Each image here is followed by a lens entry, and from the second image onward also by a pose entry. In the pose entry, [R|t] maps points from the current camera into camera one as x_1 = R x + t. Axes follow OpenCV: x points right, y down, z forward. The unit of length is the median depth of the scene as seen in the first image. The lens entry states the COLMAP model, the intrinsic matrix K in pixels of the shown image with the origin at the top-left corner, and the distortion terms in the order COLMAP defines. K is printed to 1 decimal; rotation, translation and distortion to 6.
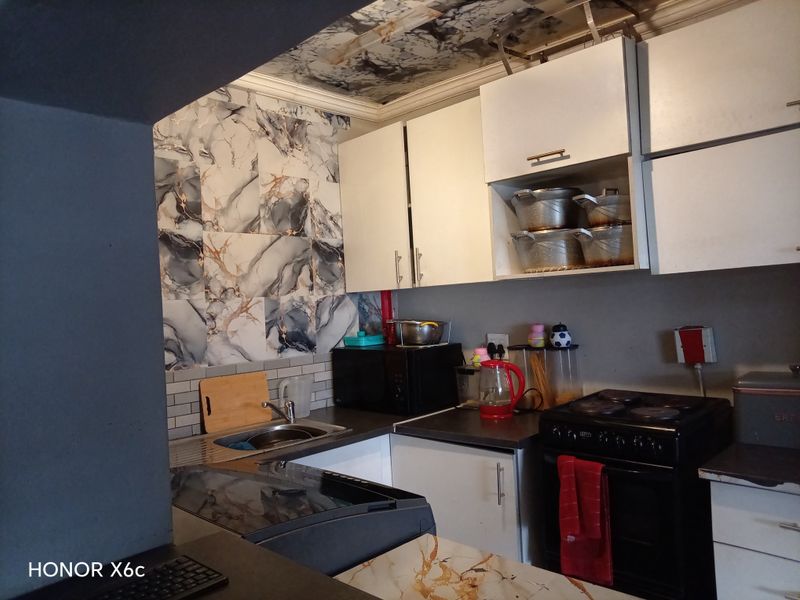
lens RADIAL K [[596.8, 0, 403.2], [0, 596.8, 303.2], [0, 0, 1]] dist [0.026072, -0.049522]
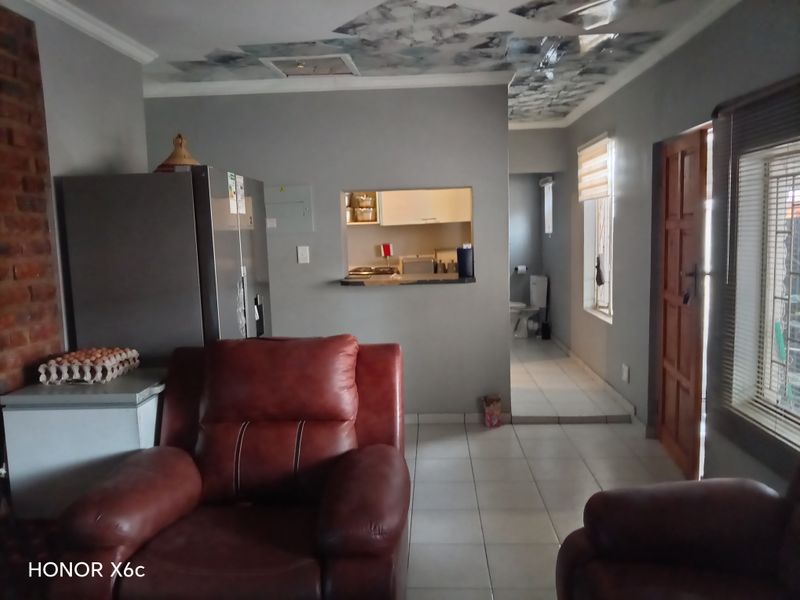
lens RADIAL K [[596.8, 0, 399.1], [0, 596.8, 300.7], [0, 0, 1]] dist [0.026072, -0.049522]
pose [[0.765564, -0.042628, 0.641946, -1.338344], [-0.010583, 0.996833, 0.078815, 0.084564], [-0.643273, -0.067132, 0.762688, -1.271046]]
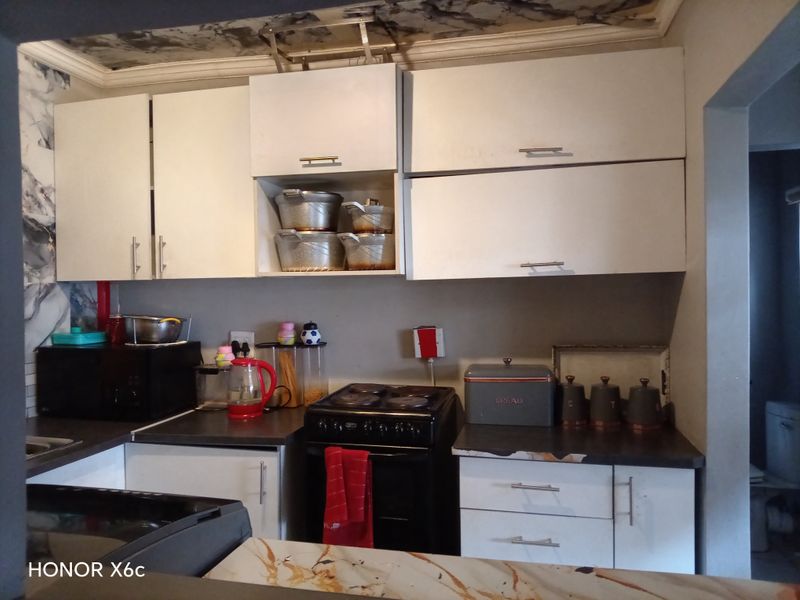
lens RADIAL K [[596.8, 0, 397.3], [0, 596.8, 302.9], [0, 0, 1]] dist [0.026072, -0.049522]
pose [[0.857031, 0.034875, 0.514084, -0.160730], [-0.034327, 0.999355, -0.010570, 0.007566], [-0.514121, -0.008588, 0.857675, 0.038647]]
